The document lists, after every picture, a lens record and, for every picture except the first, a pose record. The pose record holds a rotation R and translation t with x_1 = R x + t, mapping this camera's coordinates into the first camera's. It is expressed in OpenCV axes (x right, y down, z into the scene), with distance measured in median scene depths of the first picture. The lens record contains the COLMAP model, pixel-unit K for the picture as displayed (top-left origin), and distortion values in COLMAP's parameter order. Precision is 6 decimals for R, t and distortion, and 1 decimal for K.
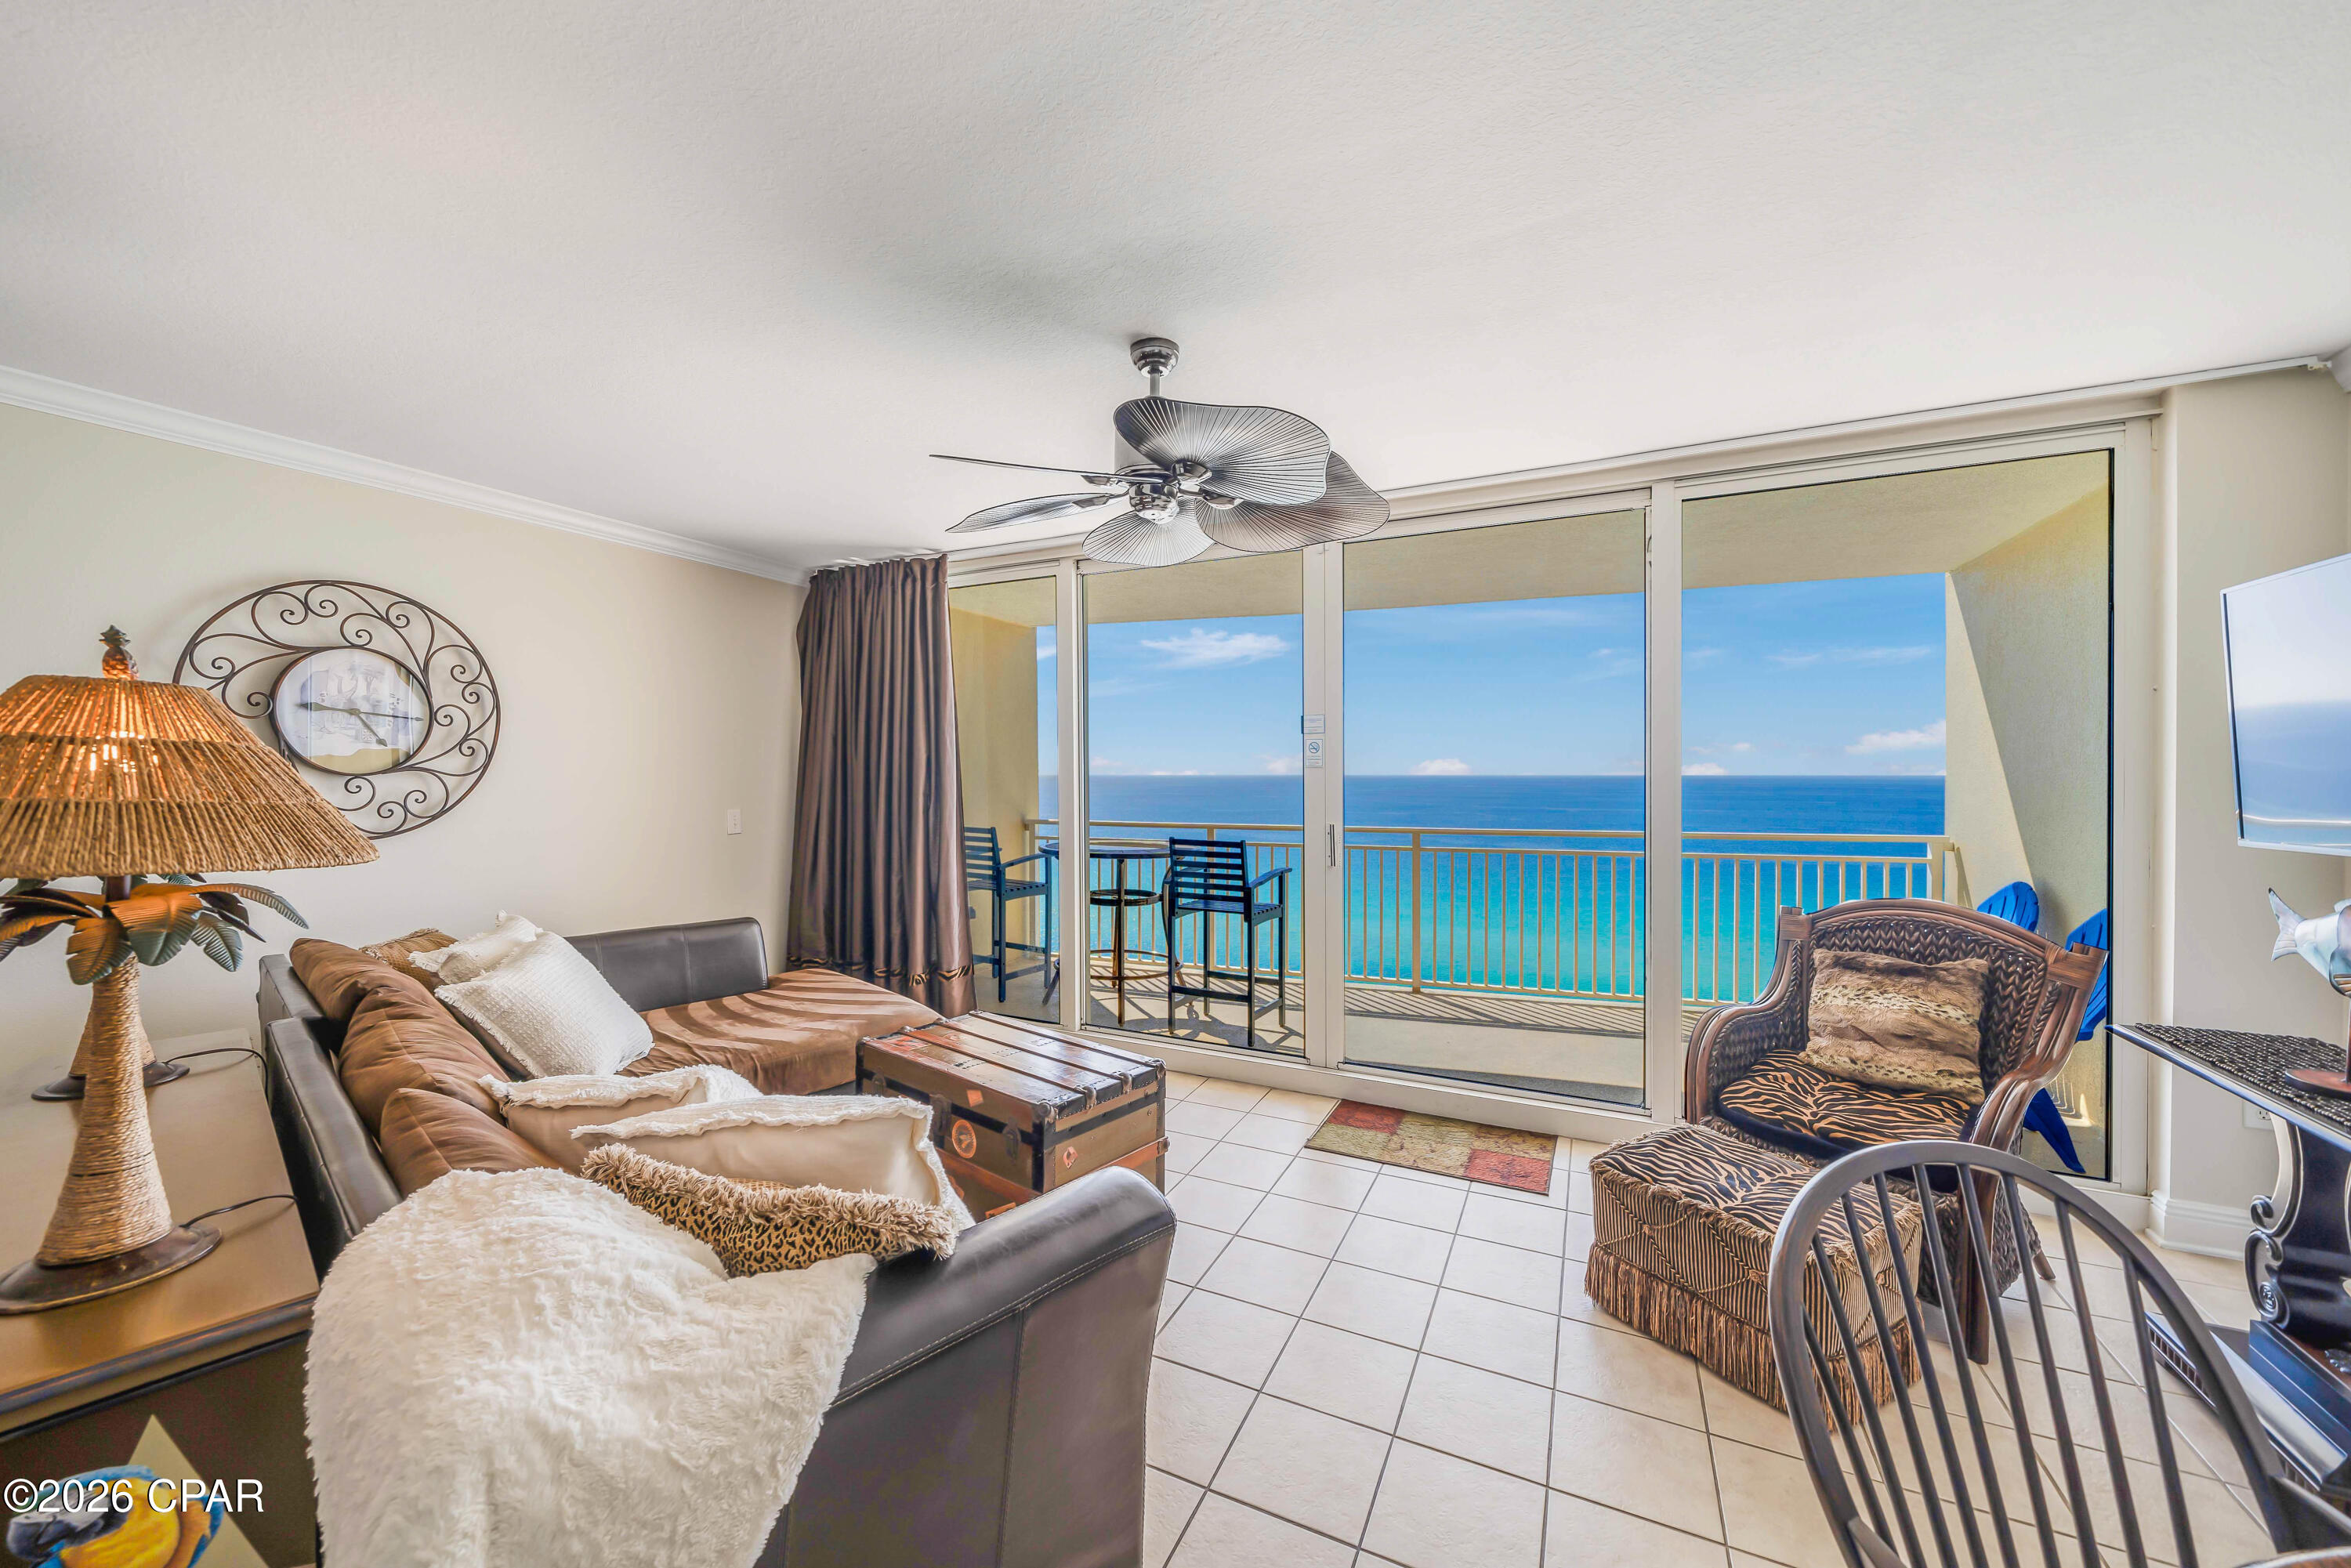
lens RADIAL K [[860.8, 0, 1175.5], [0, 860.8, 784.0], [0, 0, 1]] dist [-0.001178, -0.000047]
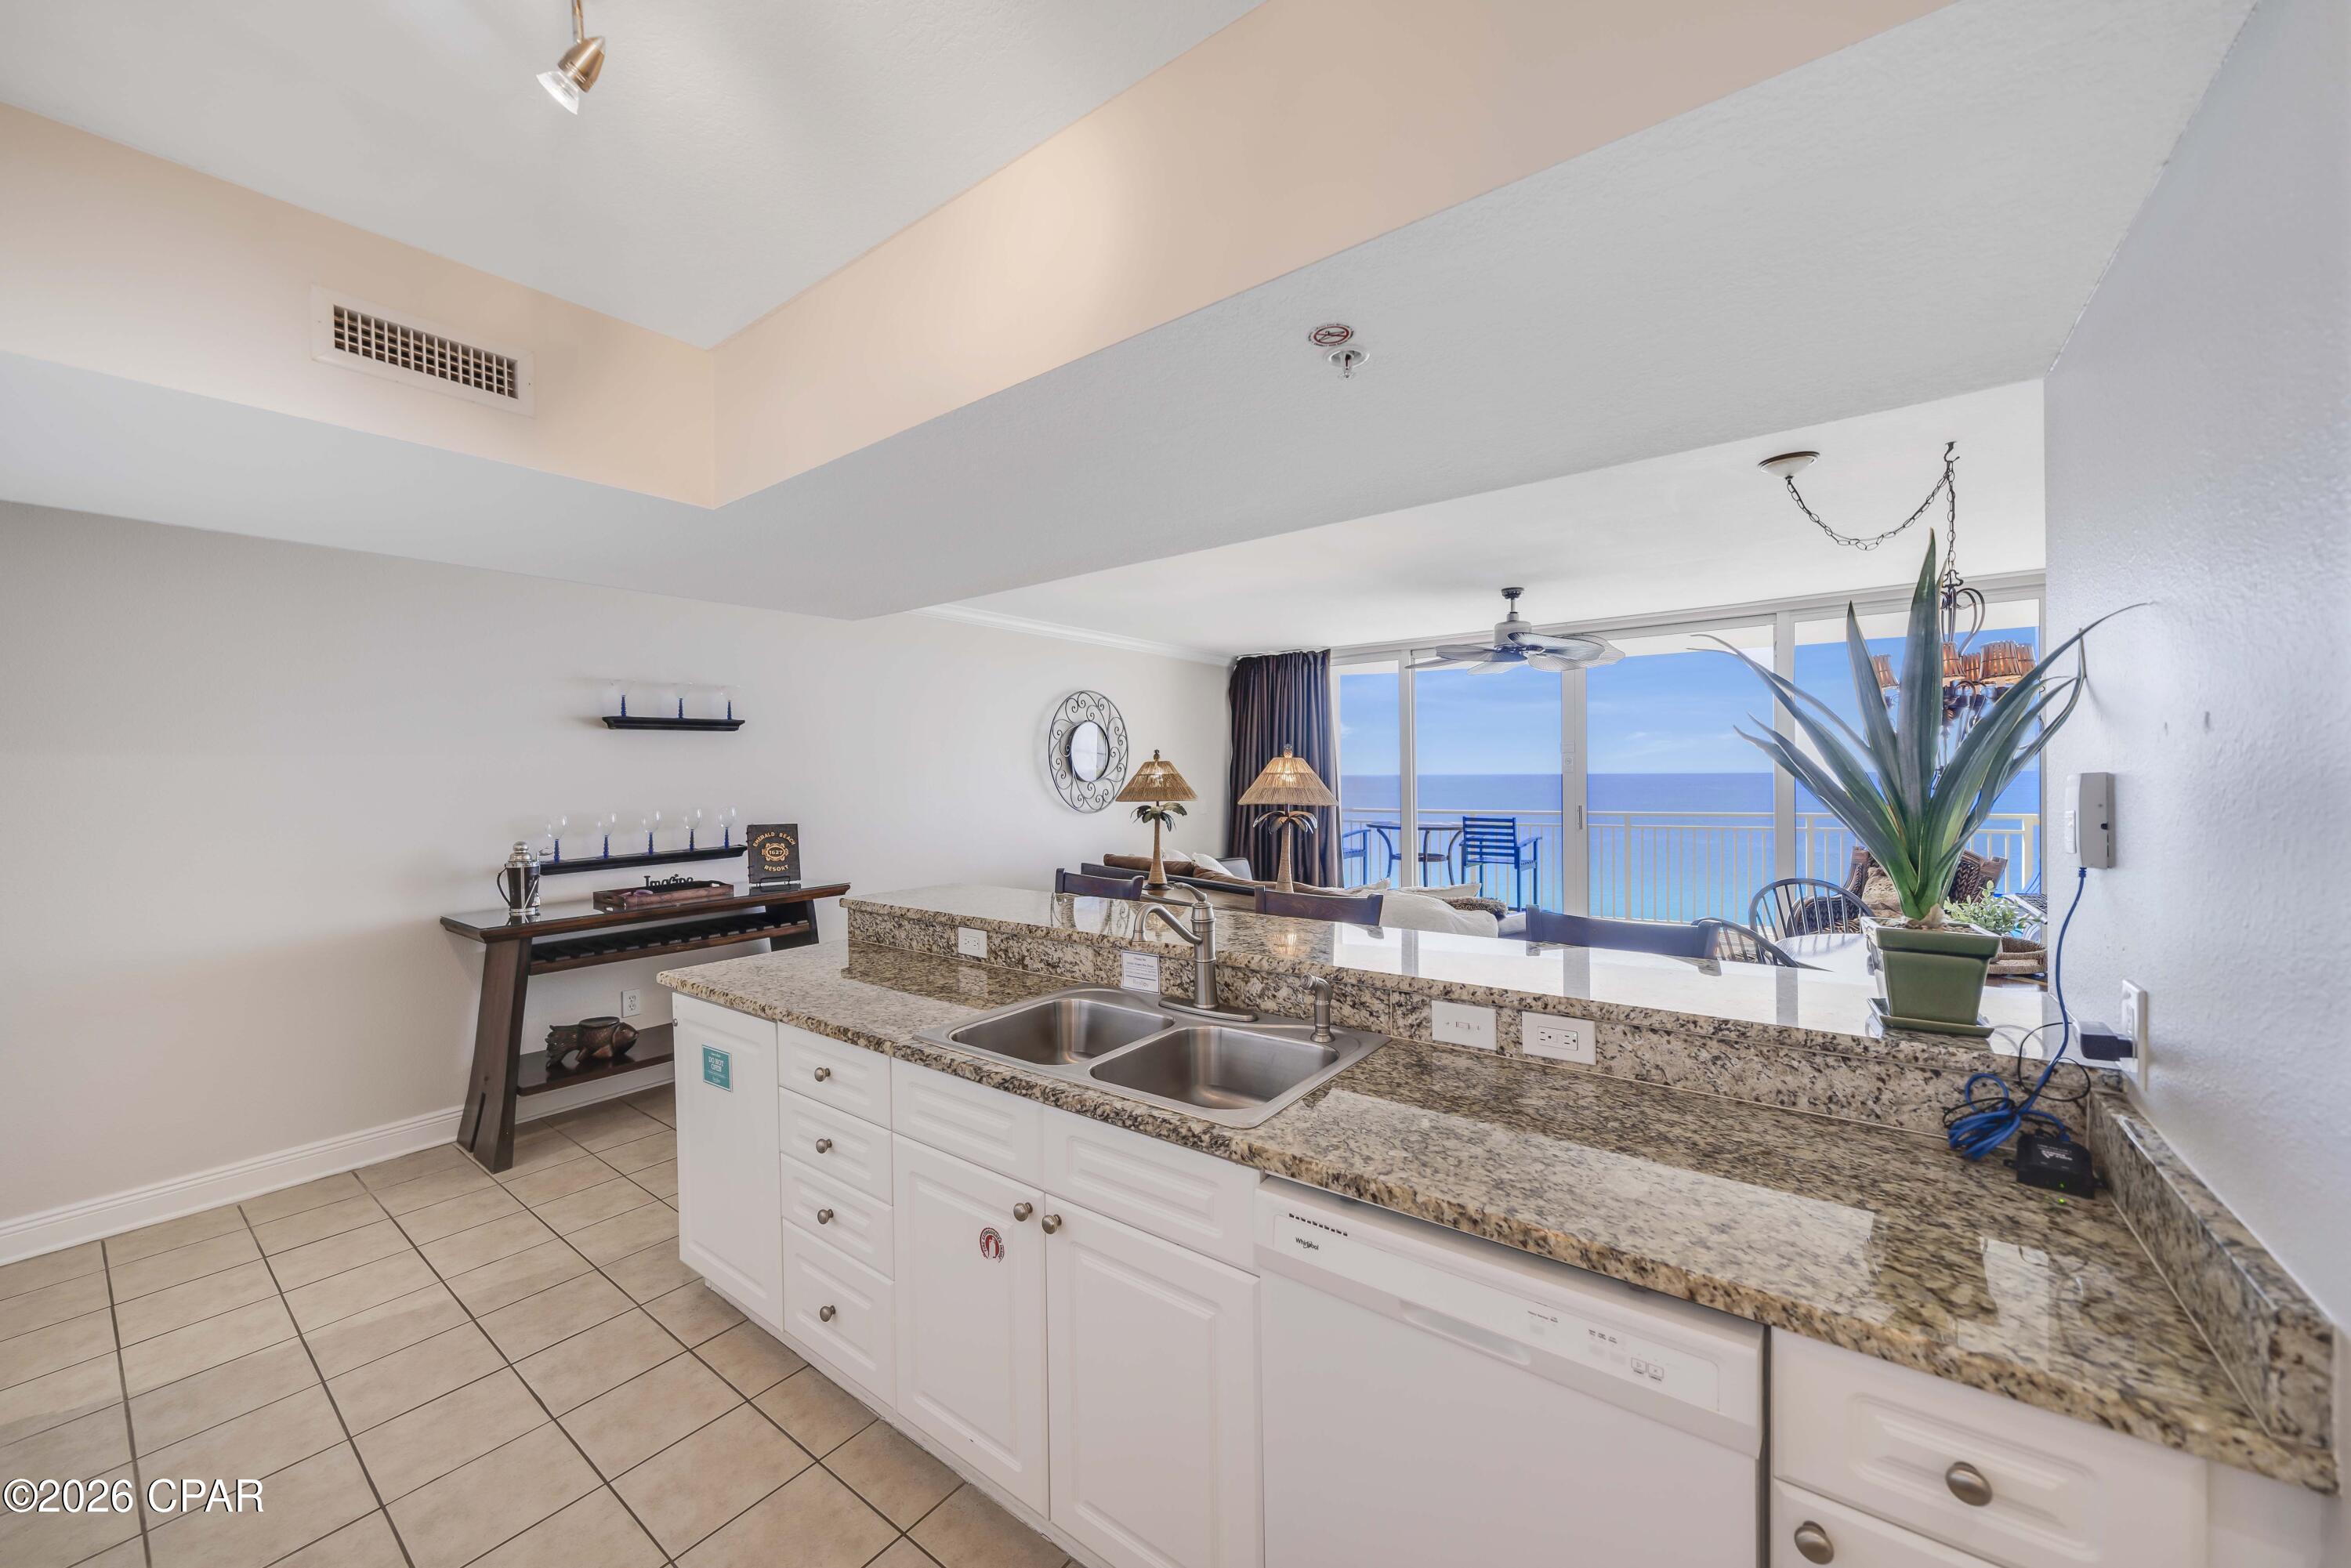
lens RADIAL K [[860.8, 0, 1175.5], [0, 860.8, 784.0], [0, 0, 1]] dist [-0.001178, -0.000047]
pose [[0.980975, -0.009000, -0.193923, -0.340509], [0.008776, 0.999959, -0.002011, 0.000292], [0.193933, 0.000271, 0.981015, -1.029841]]
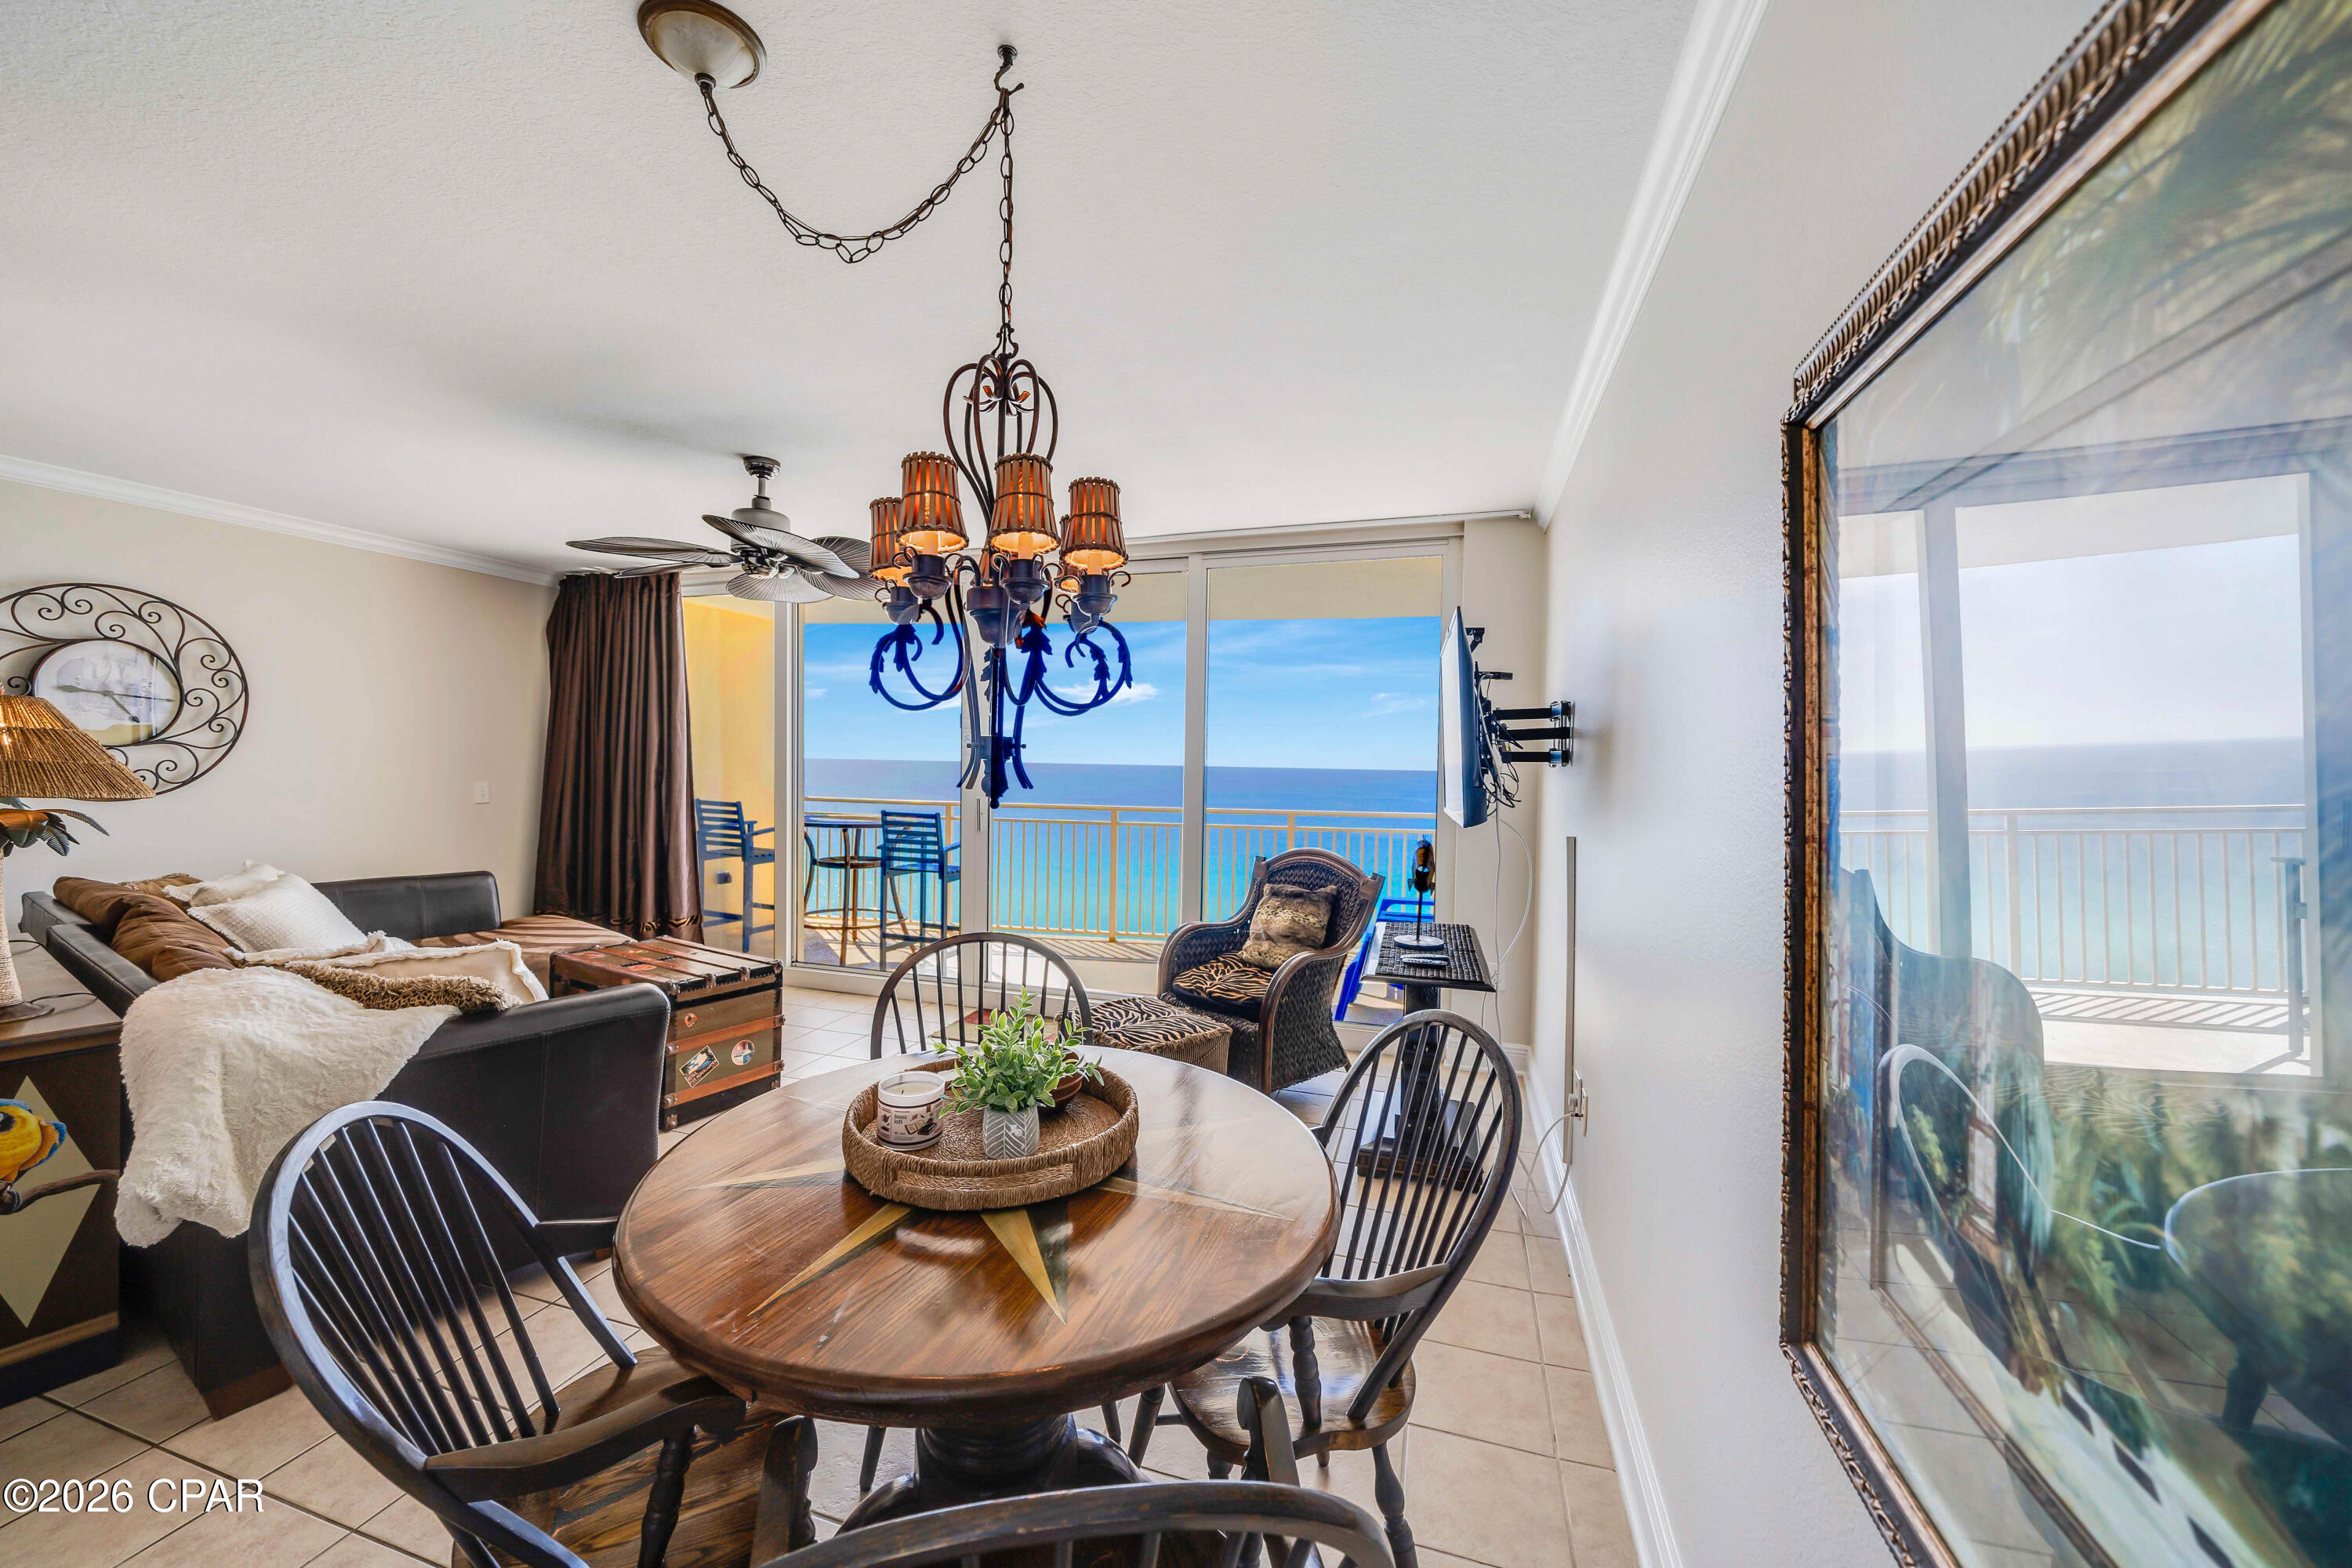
lens RADIAL K [[869.4, 0, 1169.2], [0, 869.4, 781.3], [0, 0, 1]] dist [0.000072, -0.000169]
pose [[0.989999, 0.013298, 0.140445, 0.335744], [-0.015056, 0.999821, 0.011460, 0.001925], [-0.140267, -0.013460, 0.990022, -0.403219]]
